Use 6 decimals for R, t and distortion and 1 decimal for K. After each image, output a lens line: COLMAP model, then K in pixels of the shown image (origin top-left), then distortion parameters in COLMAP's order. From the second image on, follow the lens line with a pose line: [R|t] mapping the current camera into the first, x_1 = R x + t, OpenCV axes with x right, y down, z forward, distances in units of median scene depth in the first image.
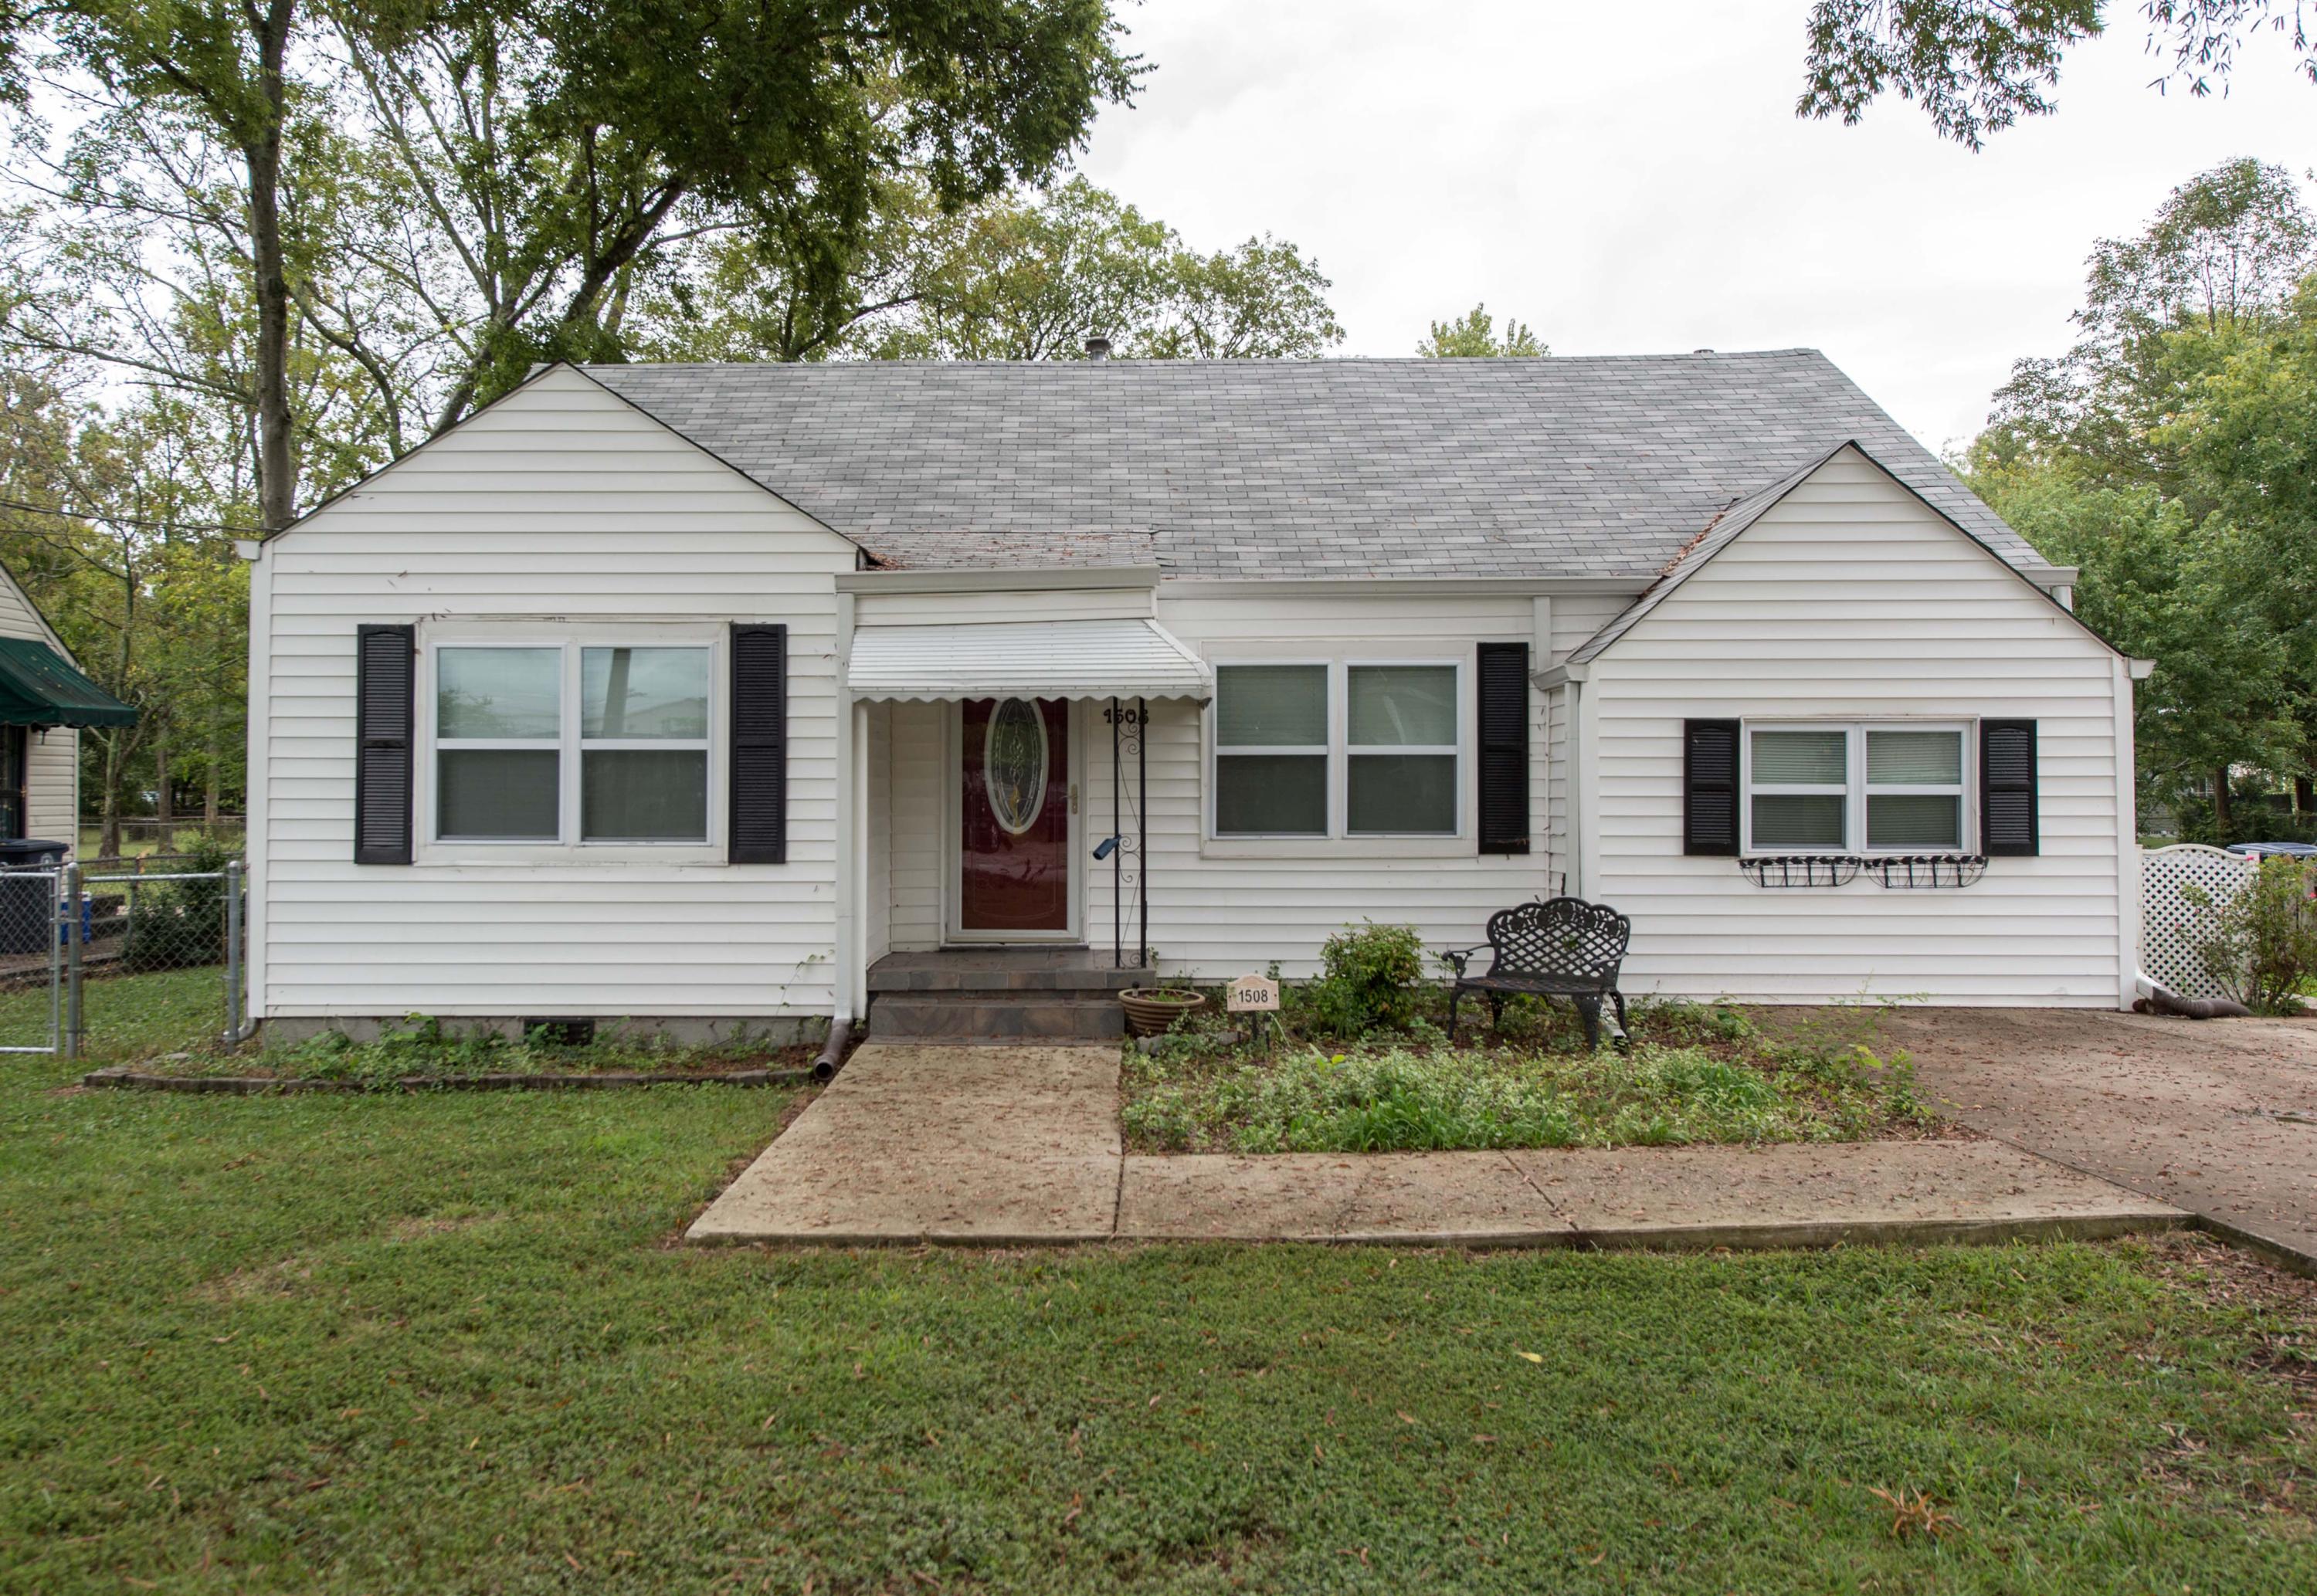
lens RADIAL K [[1750.7, 0, 1158.5], [0, 1750.7, 798.0], [0, 0, 1]] dist [0.002148, -0.001716]
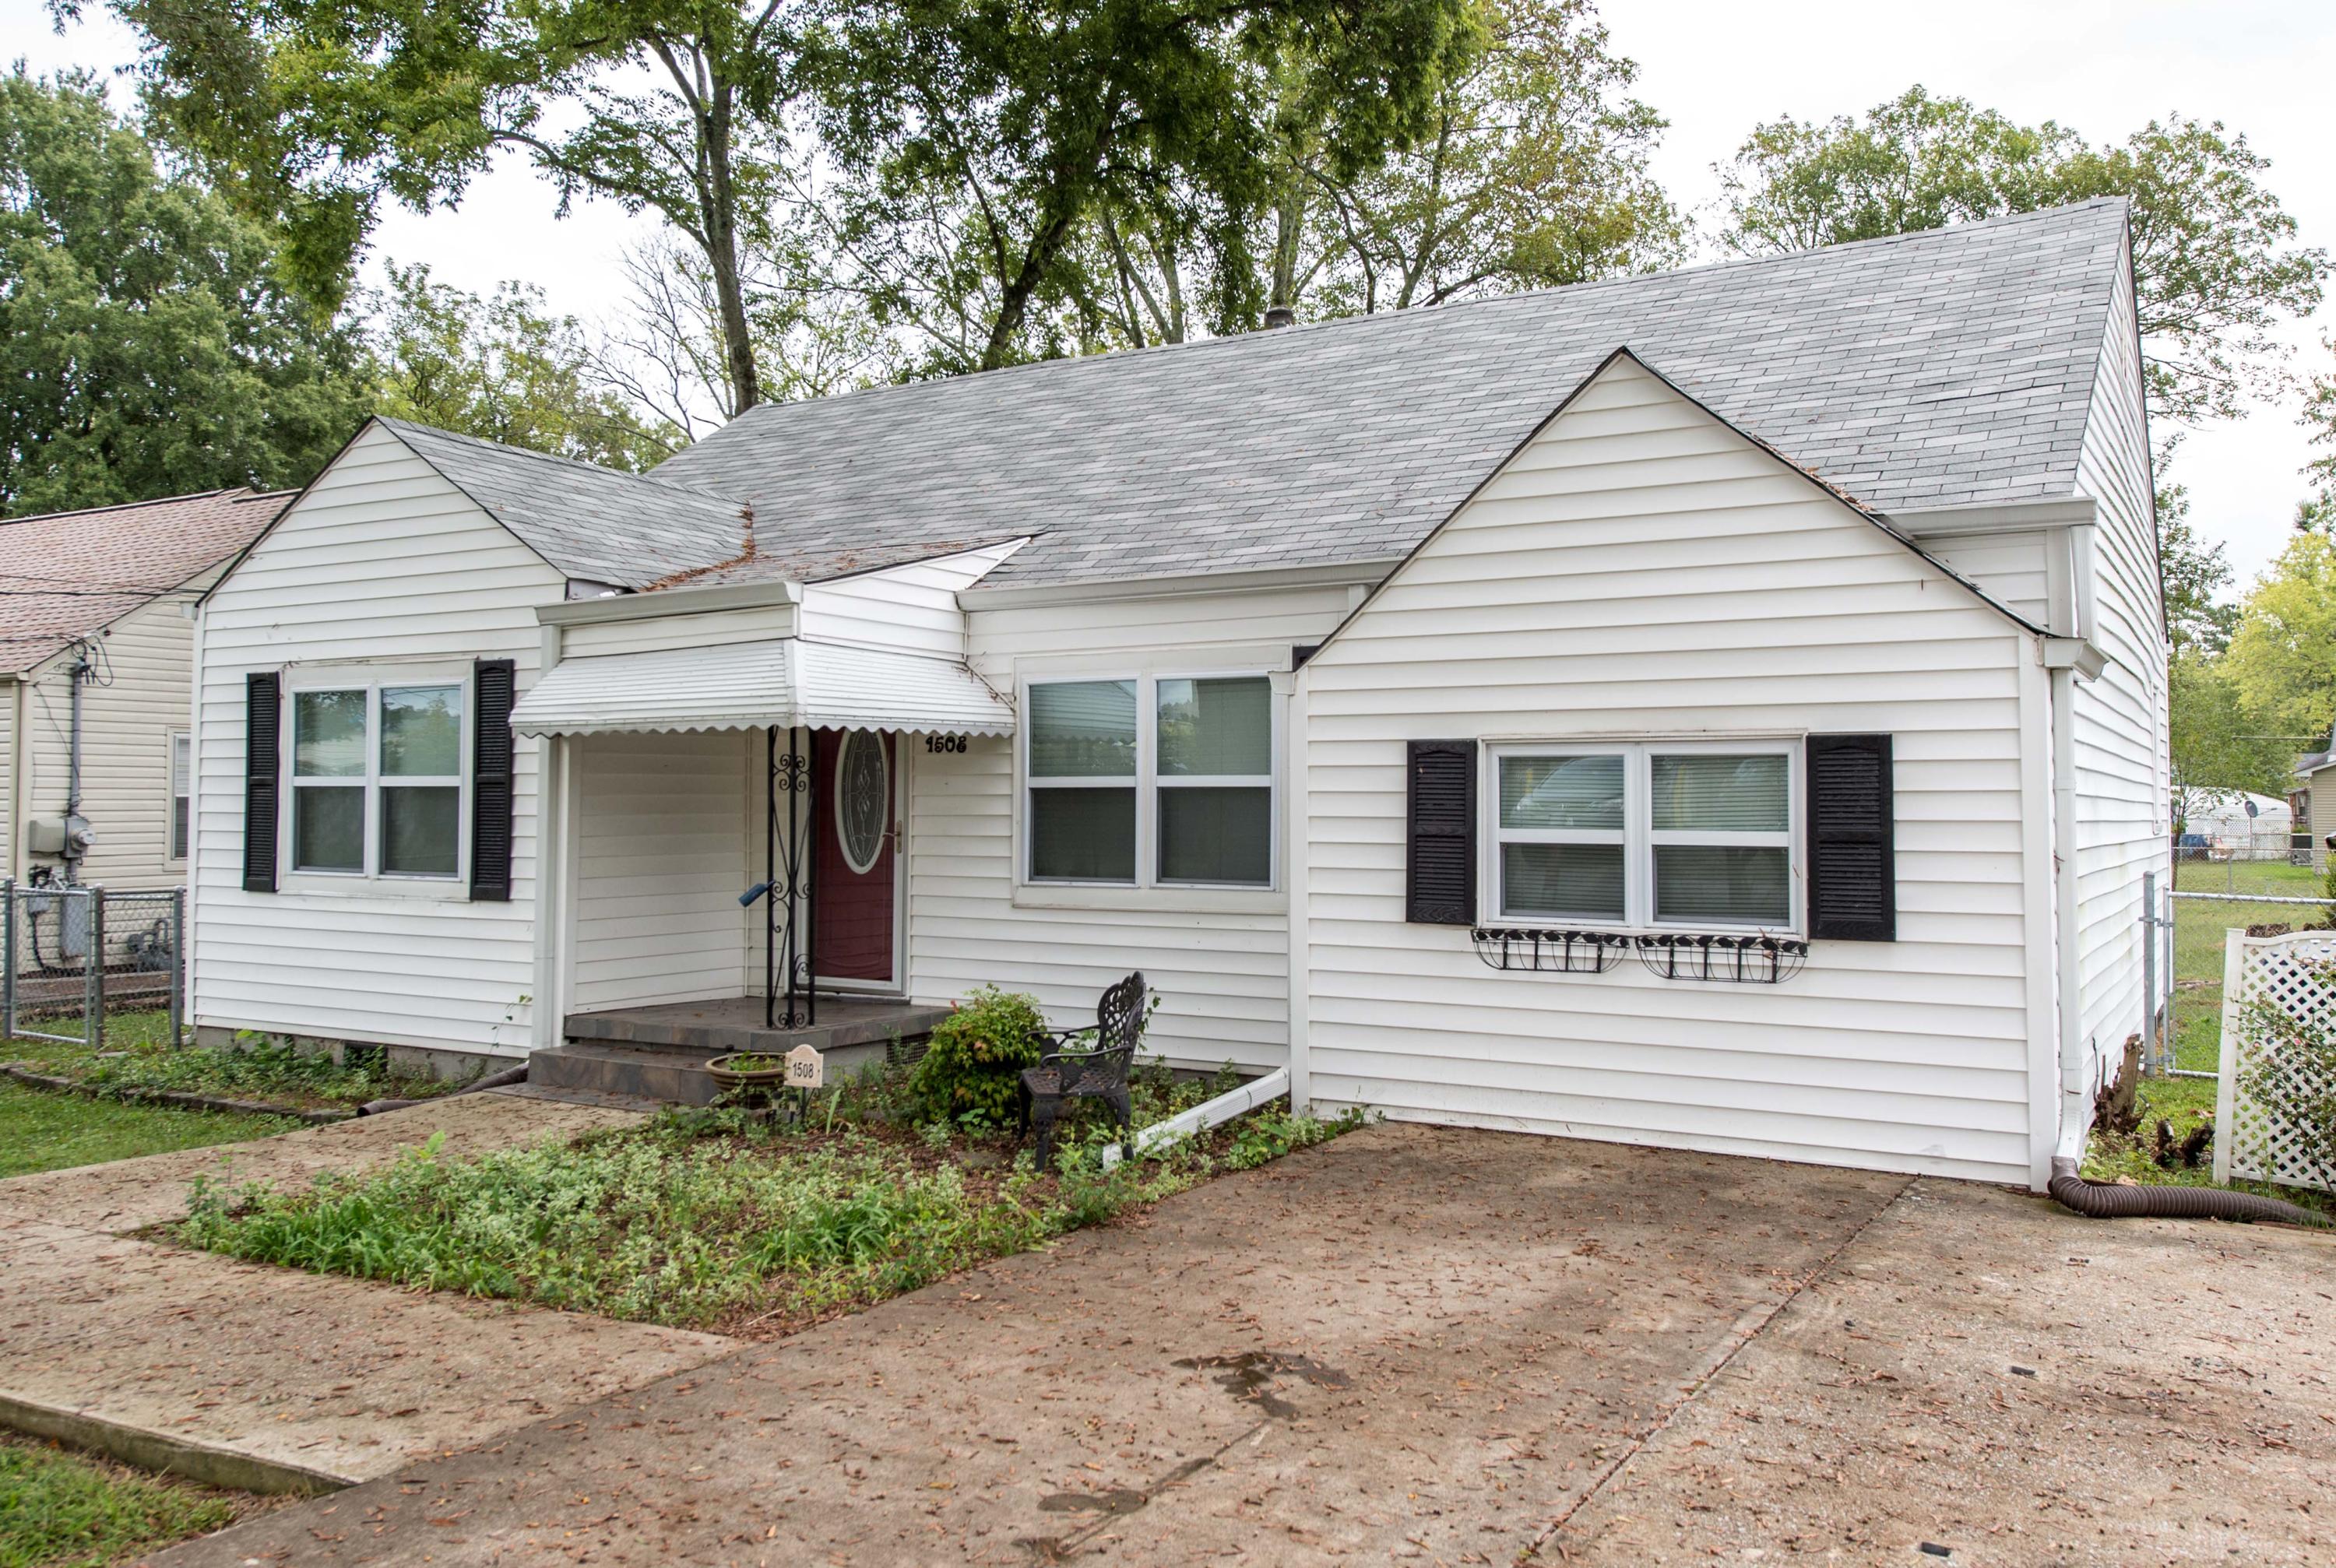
lens RADIAL K [[1872.6, 0, 1168.0], [0, 1872.6, 784.0], [0, 0, 1]] dist [0.005547, -0.007016]
pose [[0.872004, -0.003092, -0.489489, 0.604421], [-0.004563, 0.999885, -0.014445, -0.014661], [0.489478, 0.014830, 0.871890, 0.248546]]
